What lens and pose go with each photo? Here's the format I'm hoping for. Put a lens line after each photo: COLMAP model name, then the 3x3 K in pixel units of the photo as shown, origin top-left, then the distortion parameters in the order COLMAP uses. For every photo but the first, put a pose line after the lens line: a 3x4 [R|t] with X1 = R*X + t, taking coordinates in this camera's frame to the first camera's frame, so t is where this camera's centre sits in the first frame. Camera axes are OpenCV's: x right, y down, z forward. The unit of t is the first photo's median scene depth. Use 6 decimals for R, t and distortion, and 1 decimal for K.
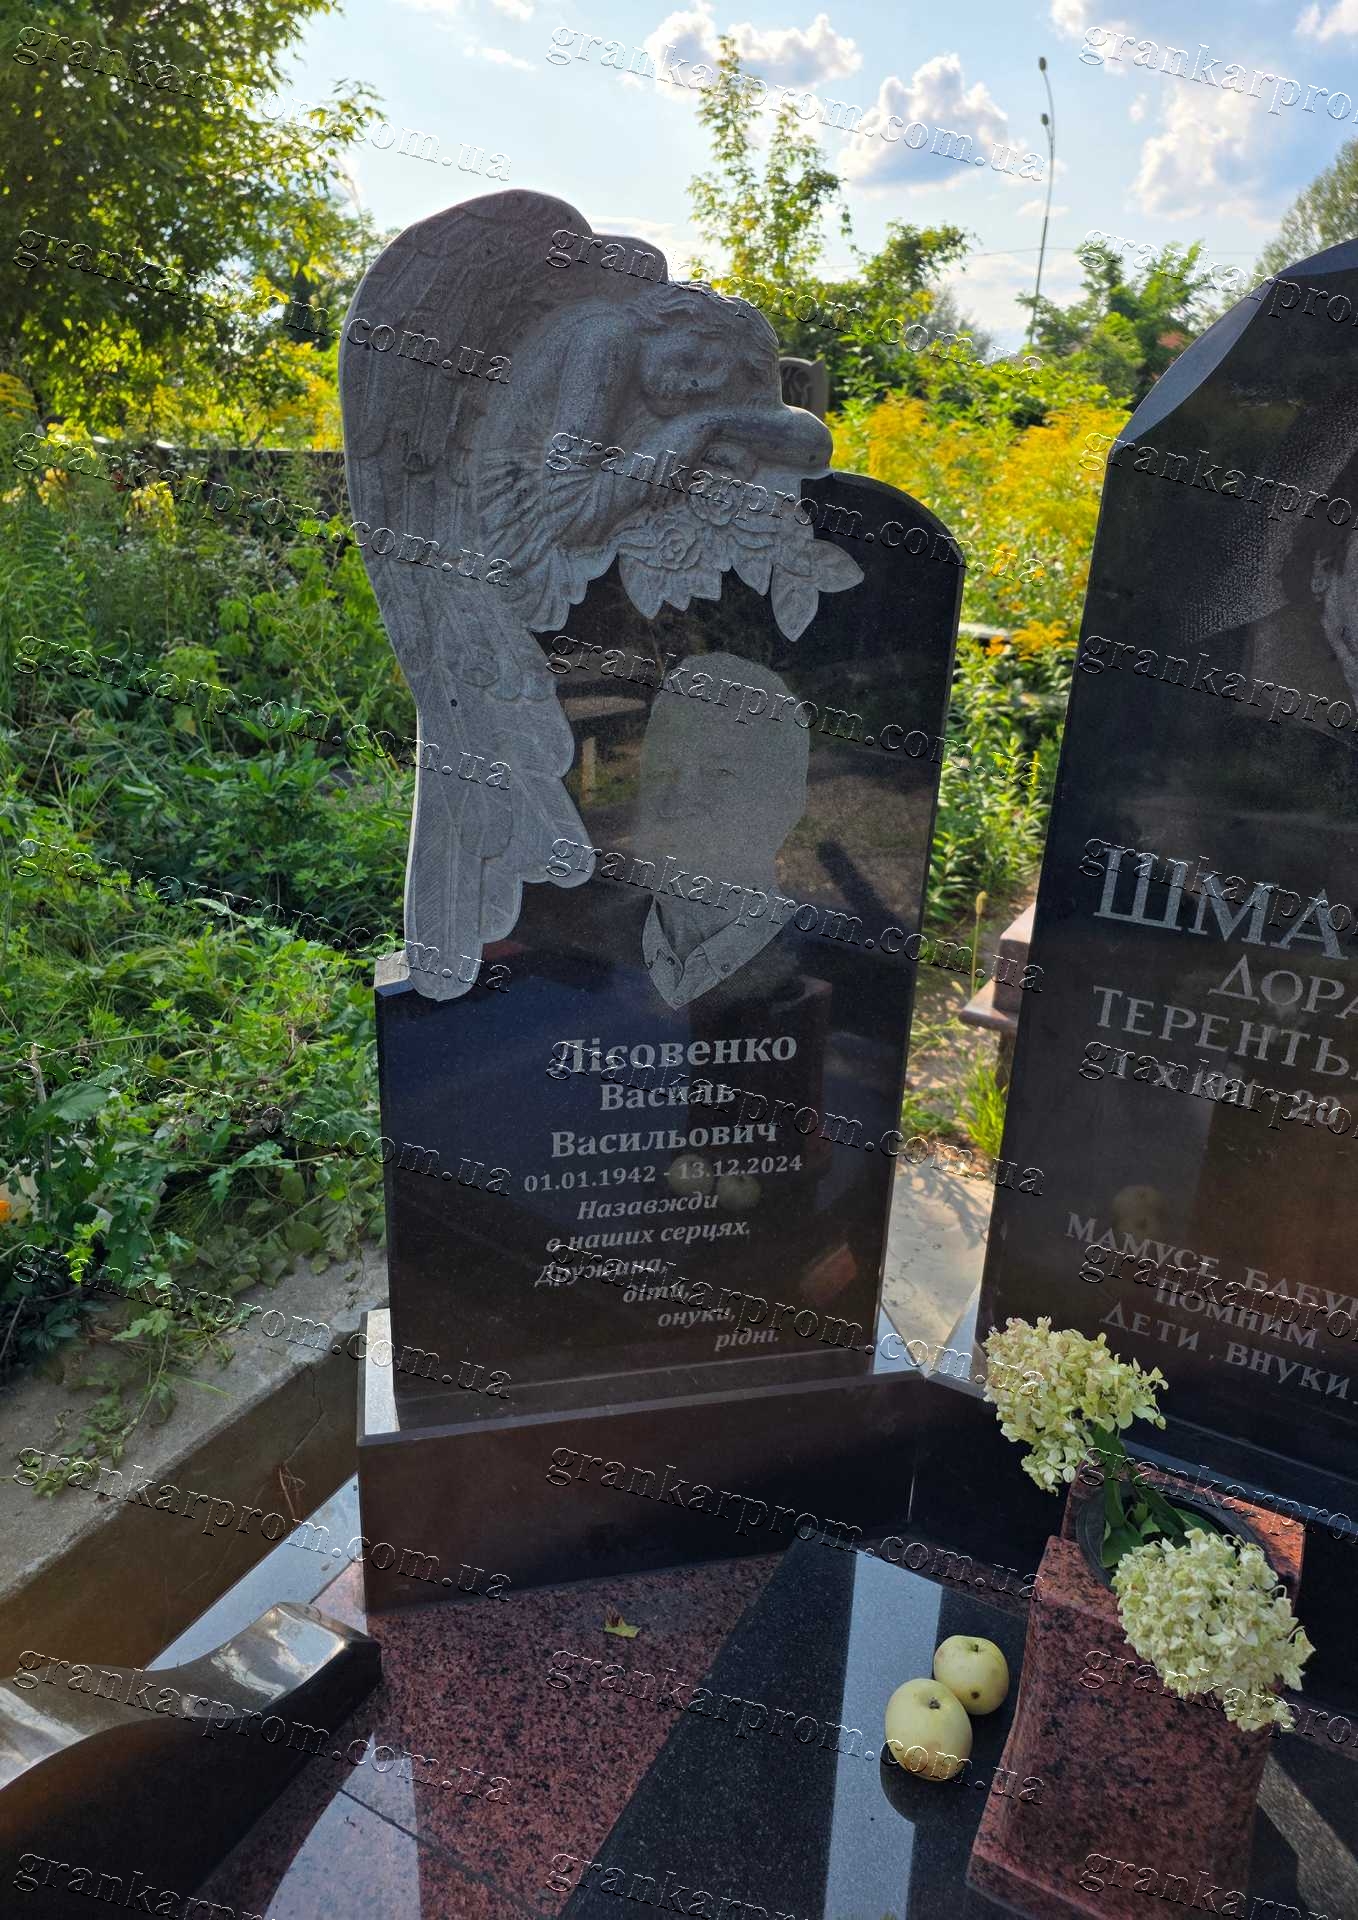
lens RADIAL K [[1269.8, 0, 678.9], [0, 1269.8, 967.5], [0, 0, 1]] dist [0.072021, -0.065808]
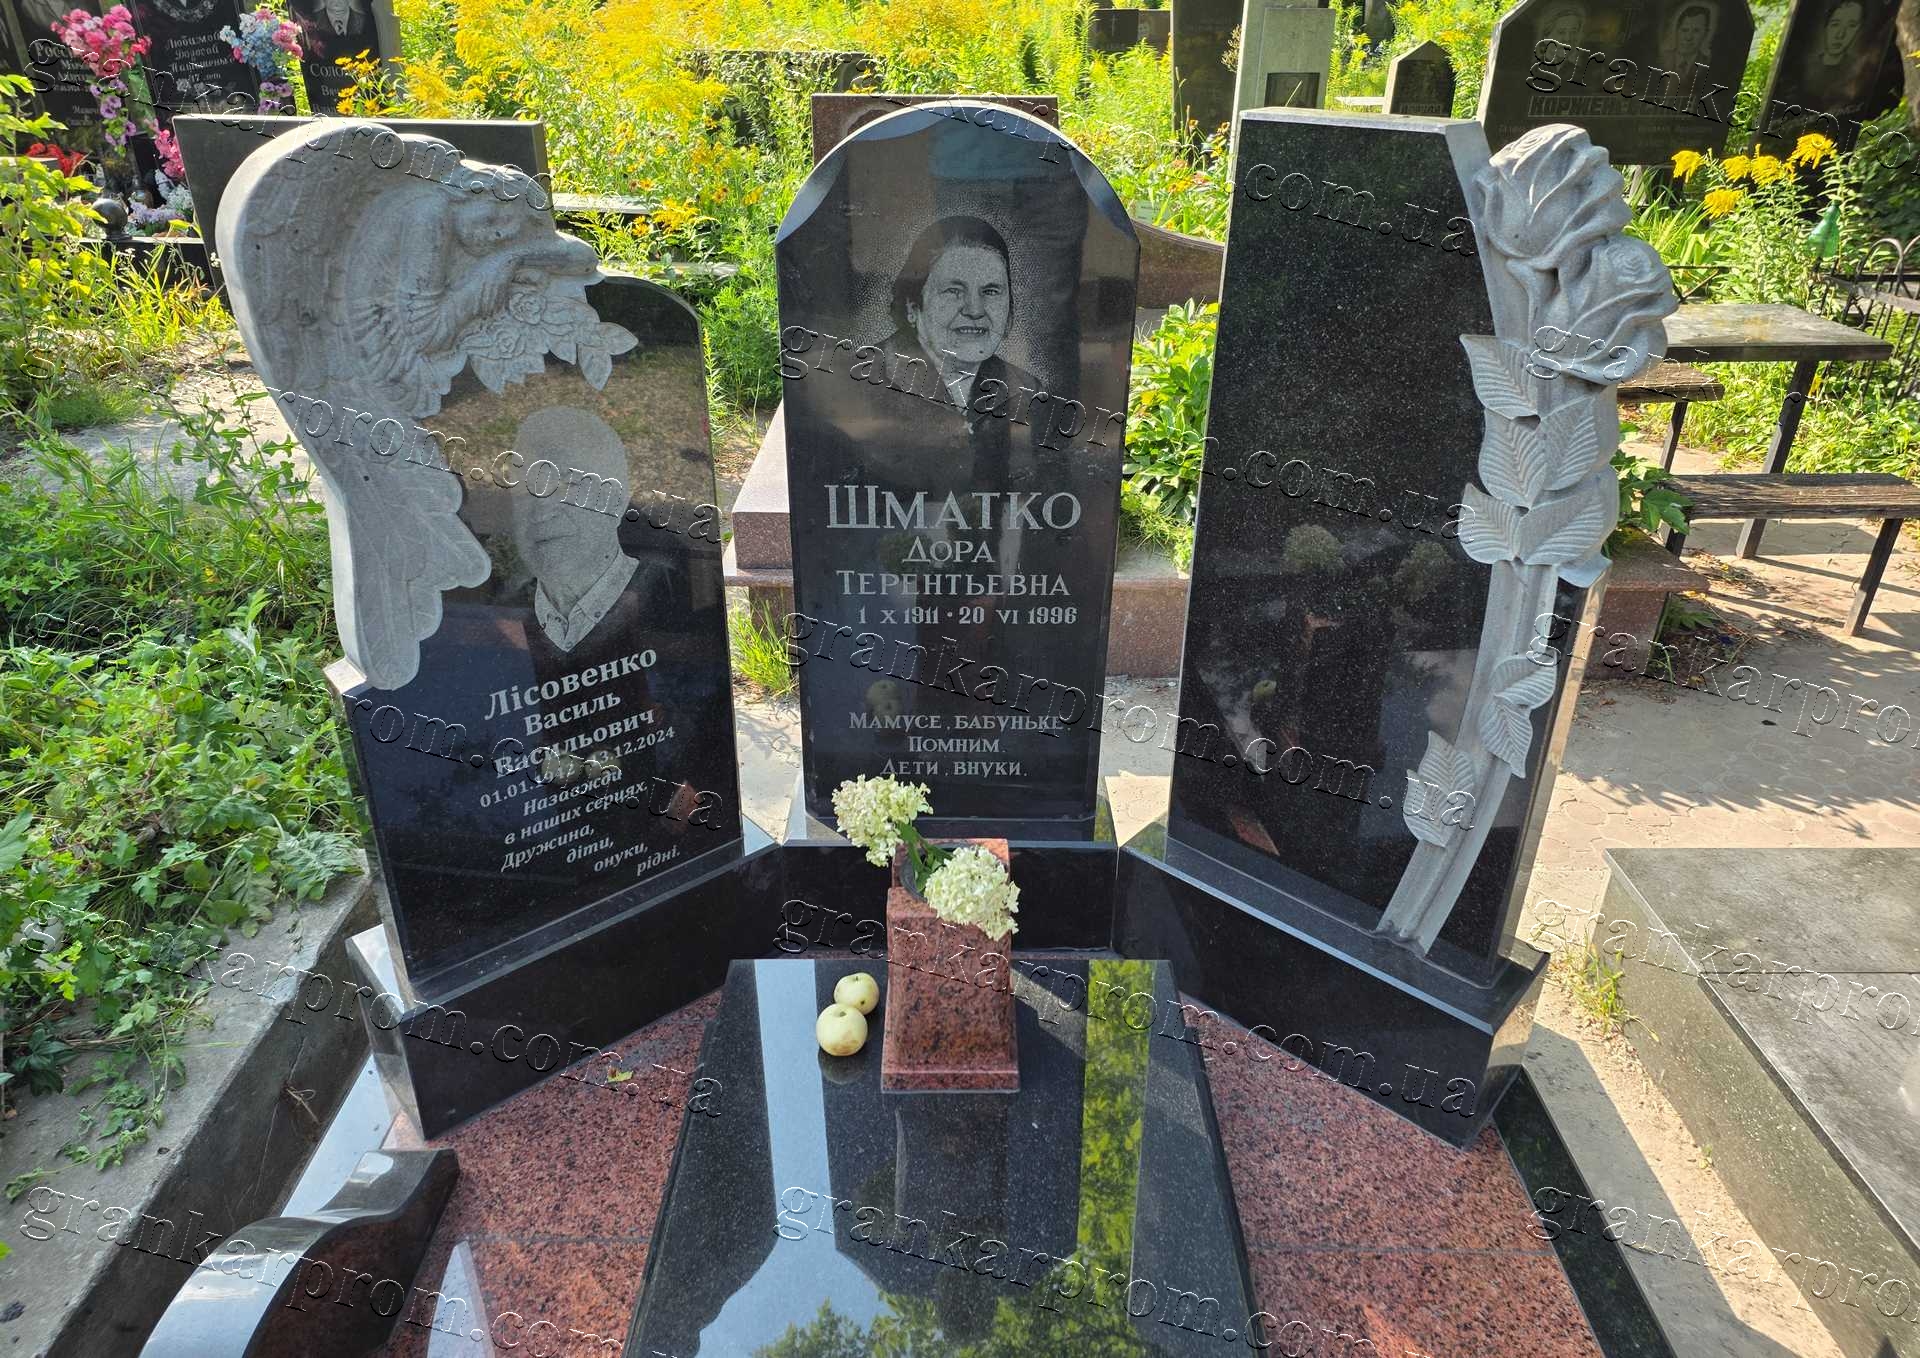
lens RADIAL K [[1272.2, 0, 962.7], [0, 1272.2, 636.1], [0, 0, 1]] dist [0.067384, -0.042084]
pose [[0.876884, -0.243120, 0.414689, -0.216650], [0.196281, 0.968570, 0.152796, -0.122490], [-0.438803, -0.052588, 0.897043, -0.496316]]
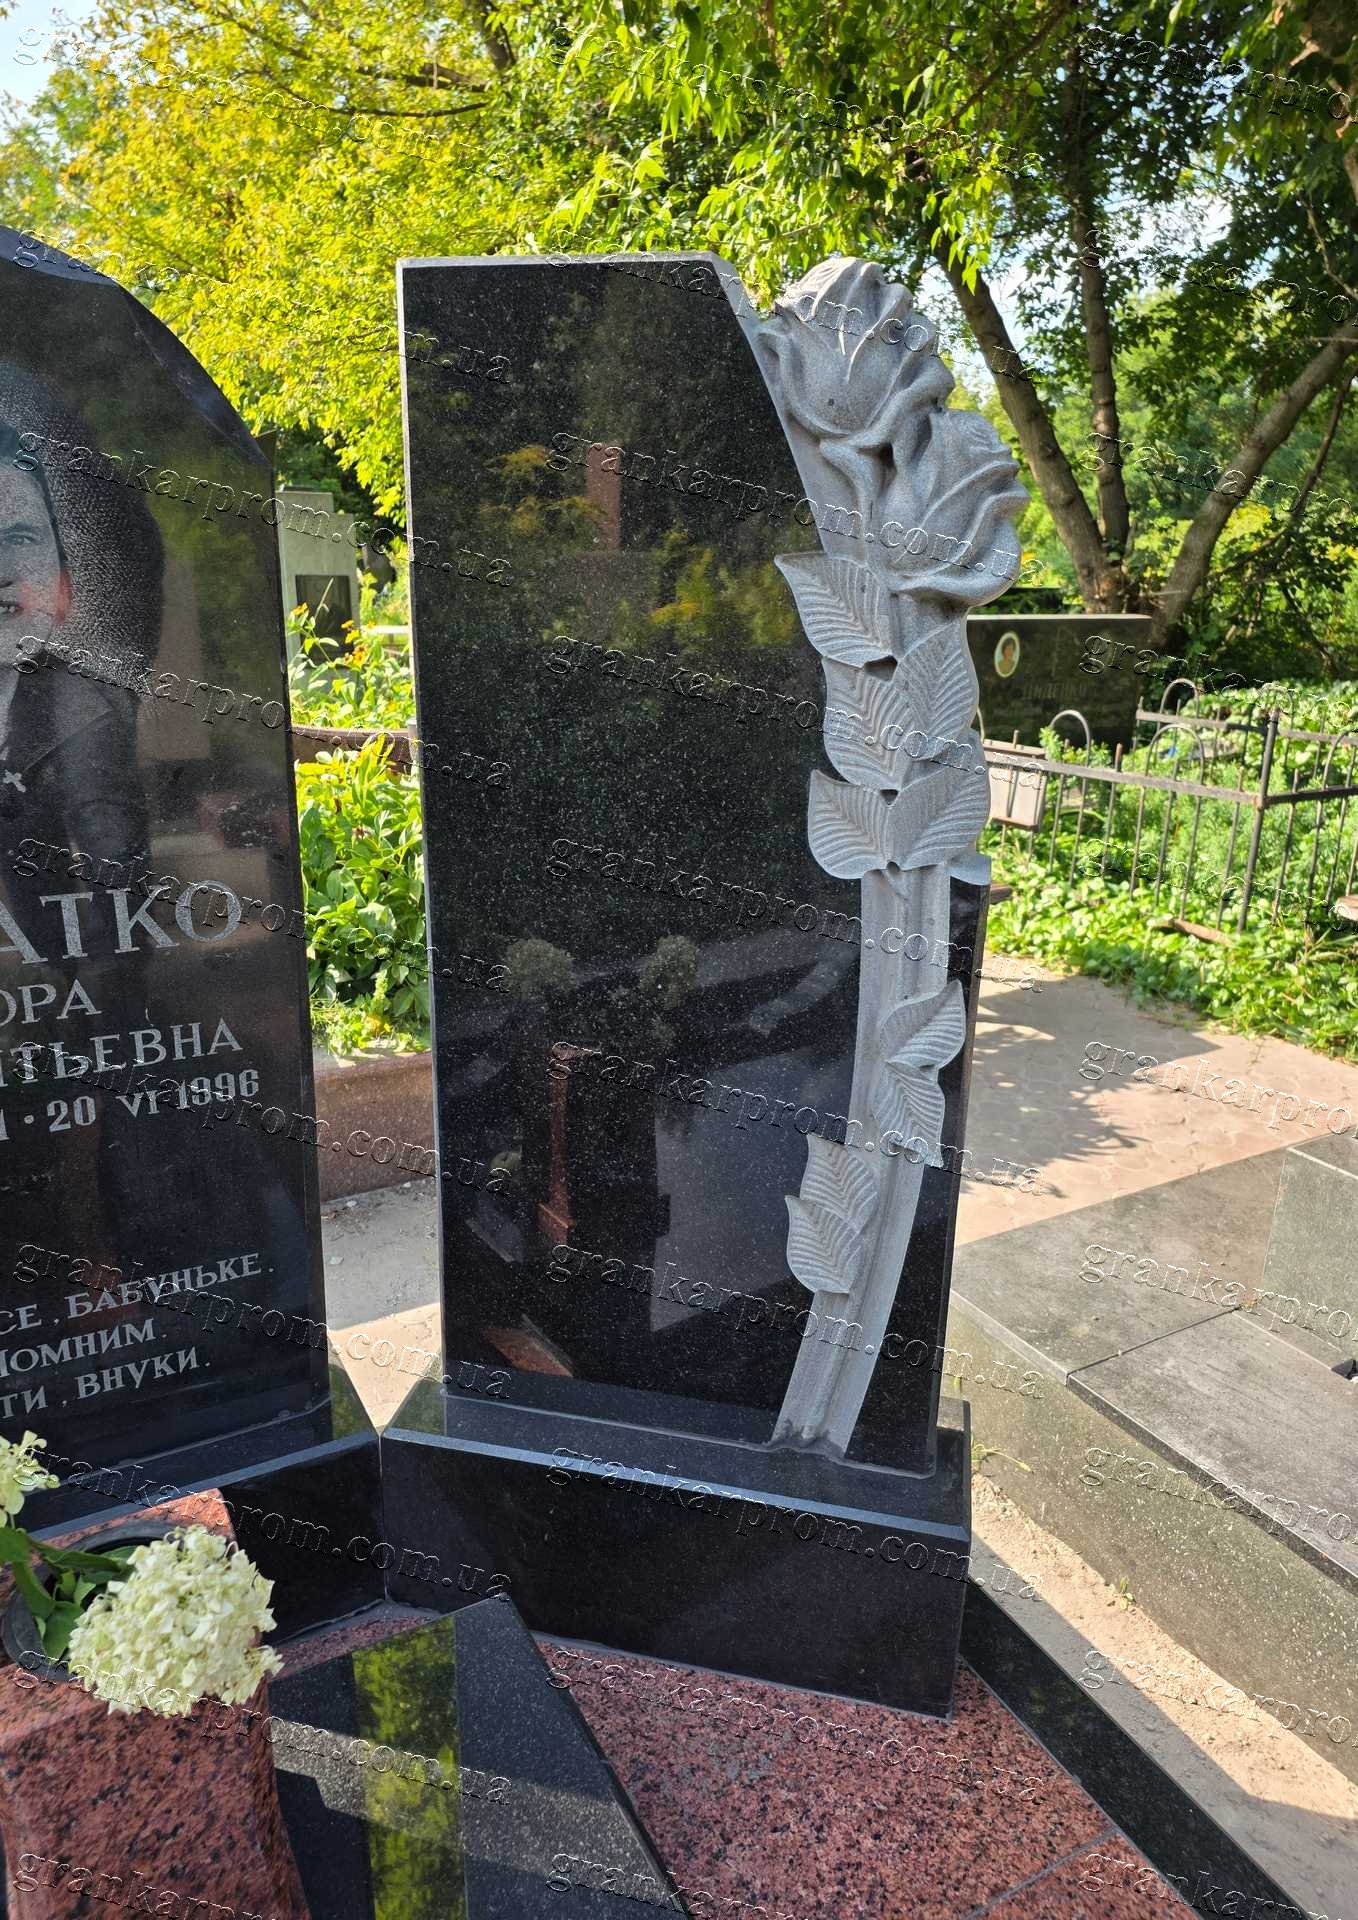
lens RADIAL K [[1269.8, 0, 671.7], [0, 1269.8, 980.0], [0, 0, 1]] dist [0.088087, -0.089613]
pose [[0.535214, -0.284243, 0.795457, -0.015703], [0.306750, 0.942801, 0.130501, 0.024758], [-0.787052, 0.174160, 0.591792, 0.037946]]
